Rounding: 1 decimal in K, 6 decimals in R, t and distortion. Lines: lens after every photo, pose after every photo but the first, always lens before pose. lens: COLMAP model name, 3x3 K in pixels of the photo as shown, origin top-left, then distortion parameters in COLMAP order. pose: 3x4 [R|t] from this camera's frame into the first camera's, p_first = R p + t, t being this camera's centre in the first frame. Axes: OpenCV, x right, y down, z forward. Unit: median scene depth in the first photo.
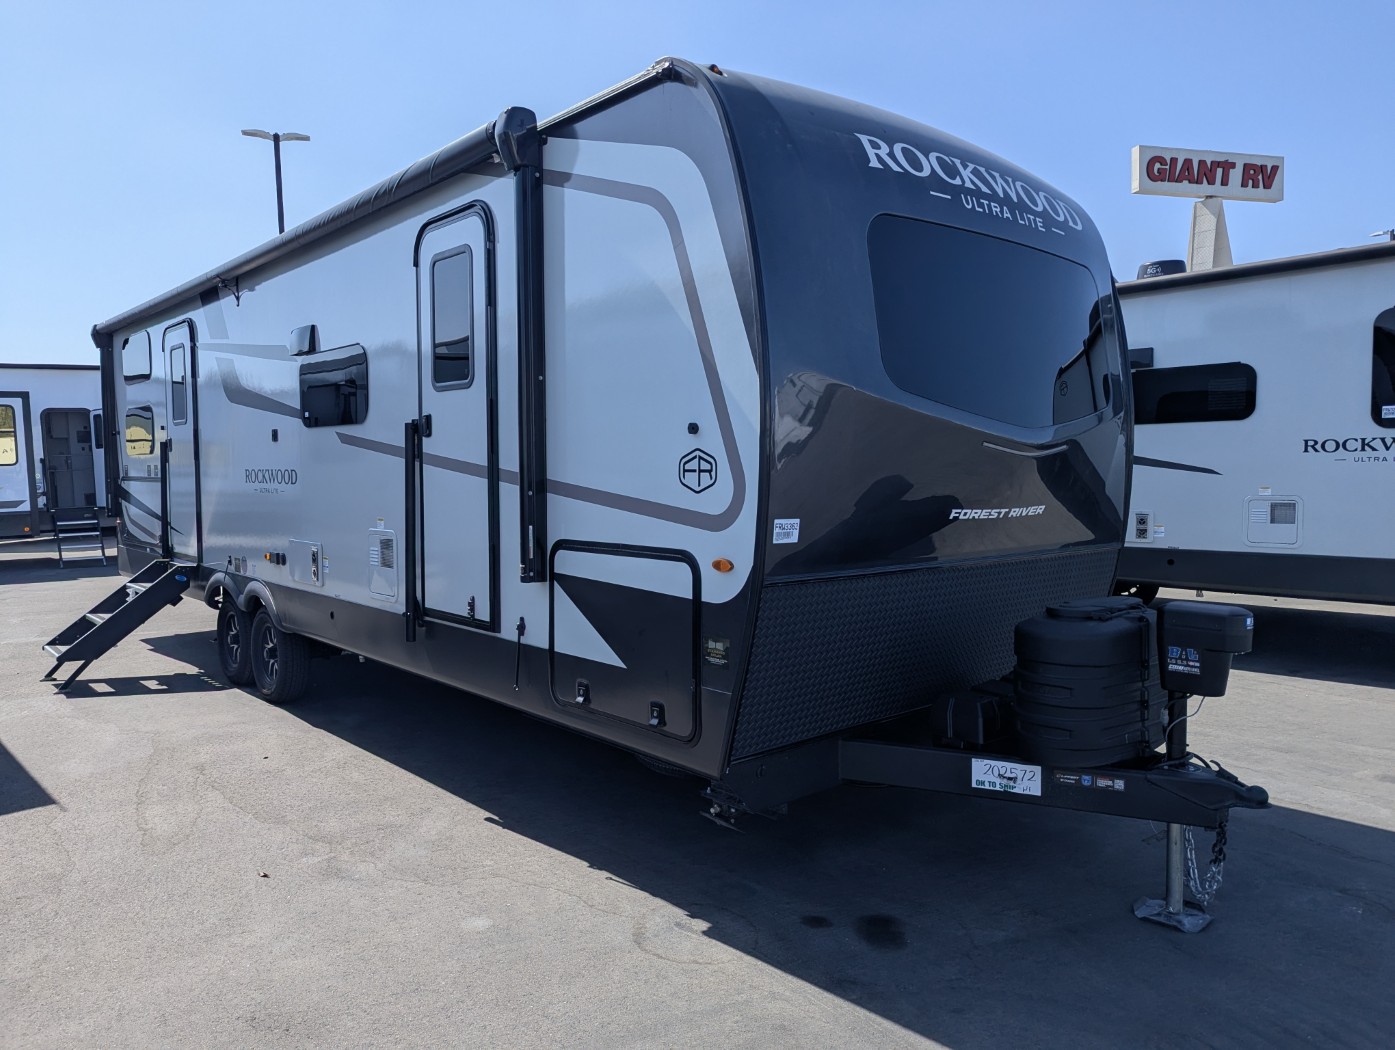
lens RADIAL K [[981.8, 0, 707.0], [0, 981.8, 512.5], [0, 0, 1]] dist [0.025249, -0.006222]
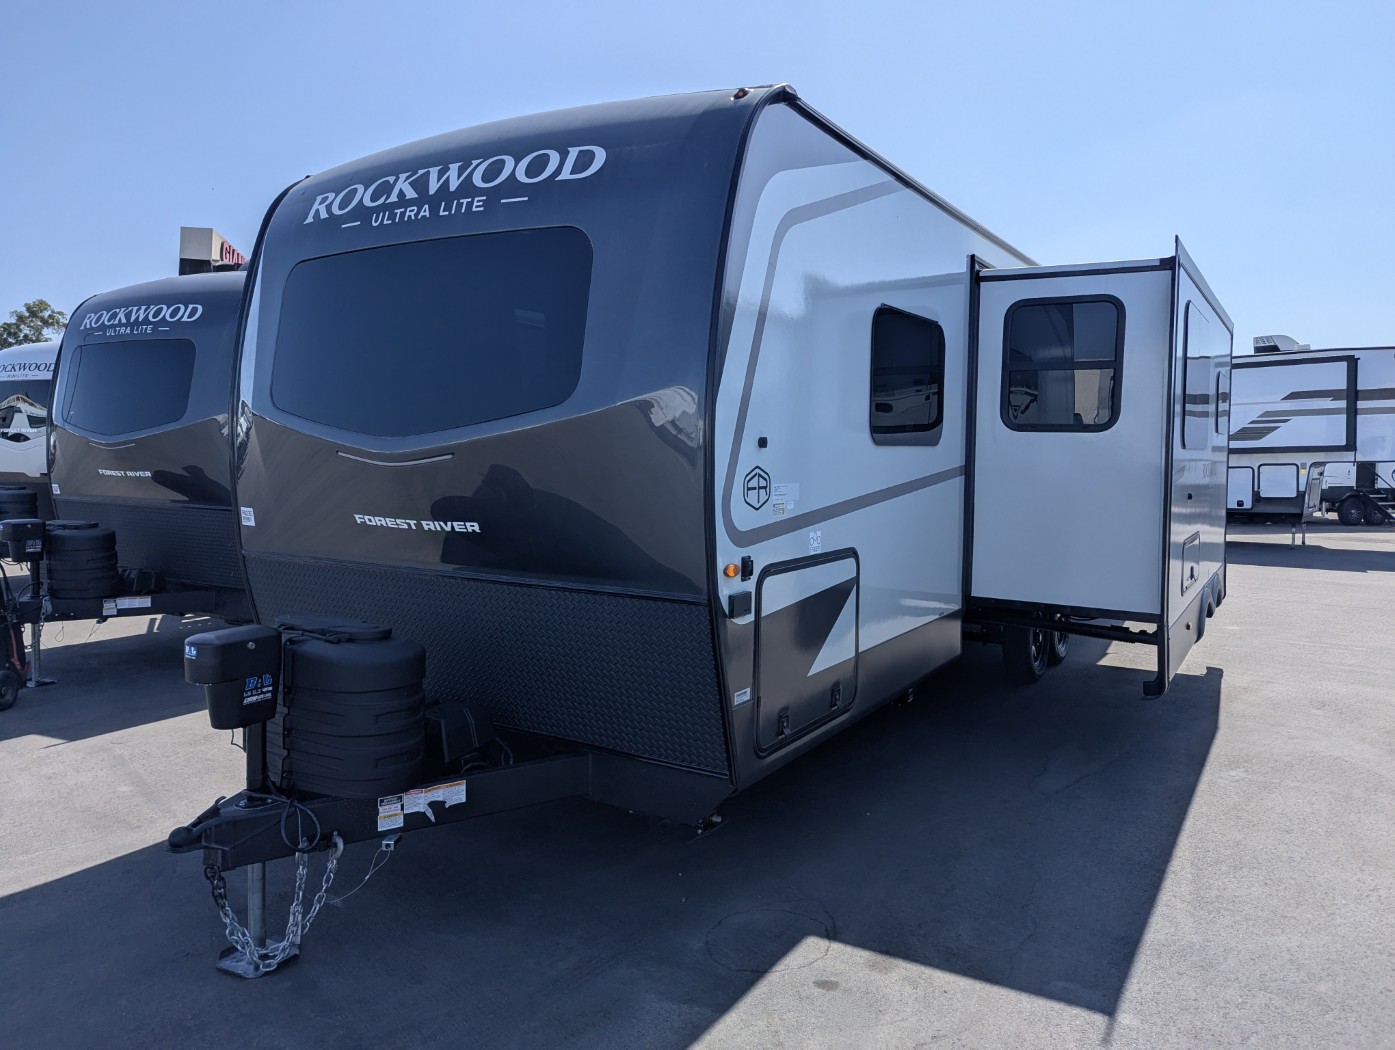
lens RADIAL K [[981.8, 0, 707.0], [0, 981.8, 512.5], [0, 0, 1]] dist [0.025249, -0.006222]
pose [[0.300157, 0.065103, -0.951666, 1.469794], [-0.055470, 0.997171, 0.050721, -0.085424], [0.952276, 0.037565, 0.302919, 1.114986]]
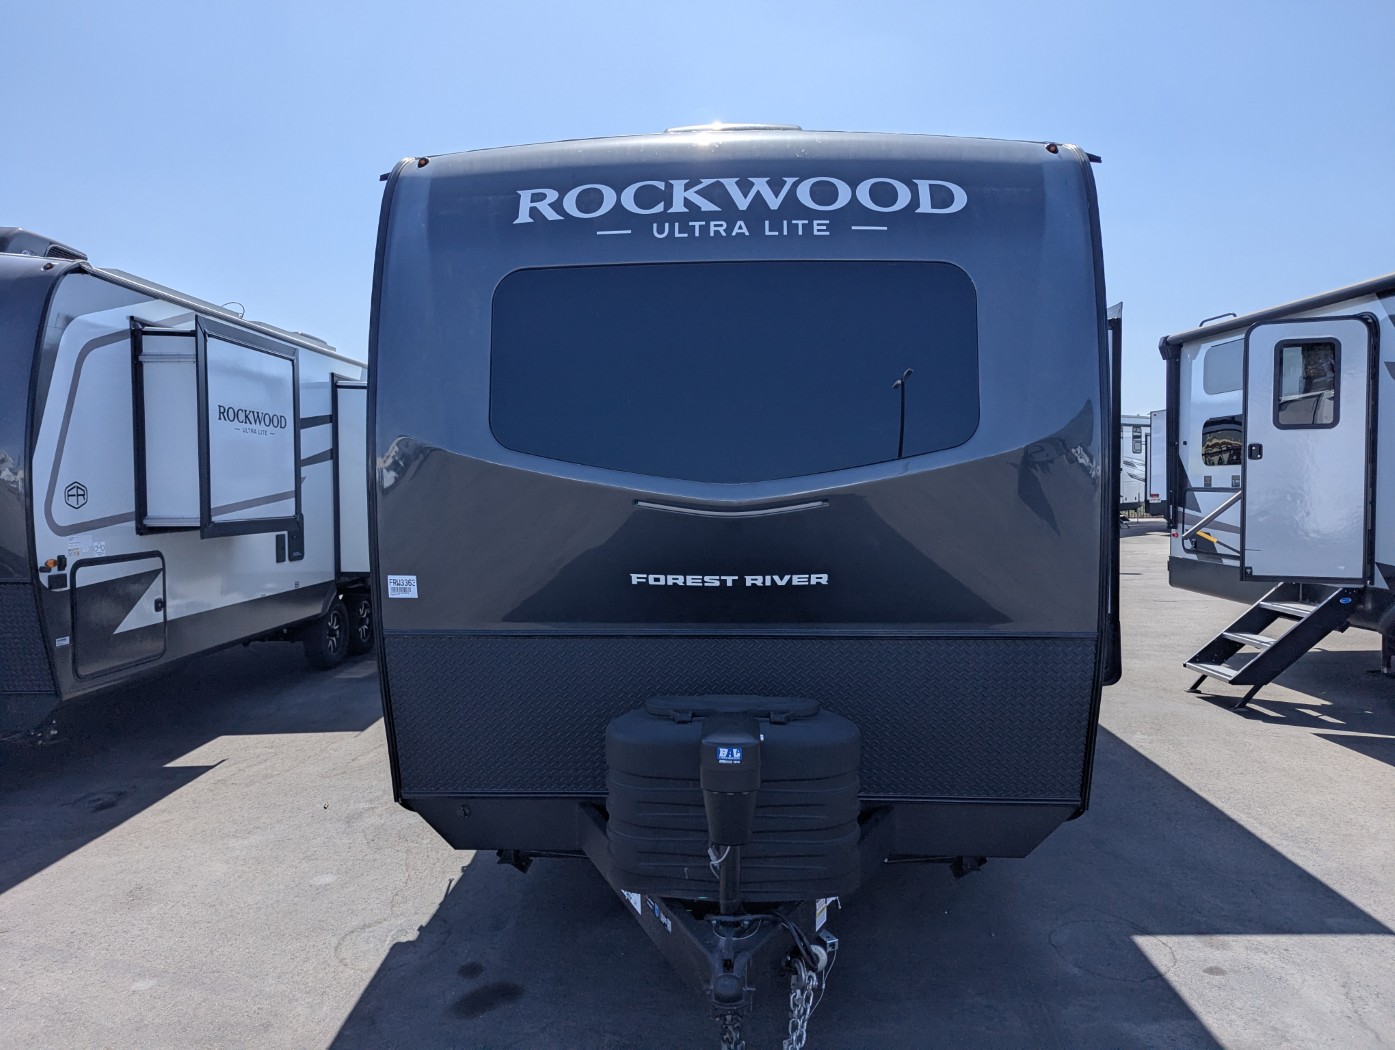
lens RADIAL K [[975.9, 0, 701.1], [0, 975.9, 524.9], [0, 0, 1]] dist [0.049292, -0.044296]
pose [[0.719326, 0.031446, -0.693960, 0.978258], [-0.025050, 0.999499, 0.019325, -0.071345], [0.694221, 0.003482, 0.719754, 0.431862]]
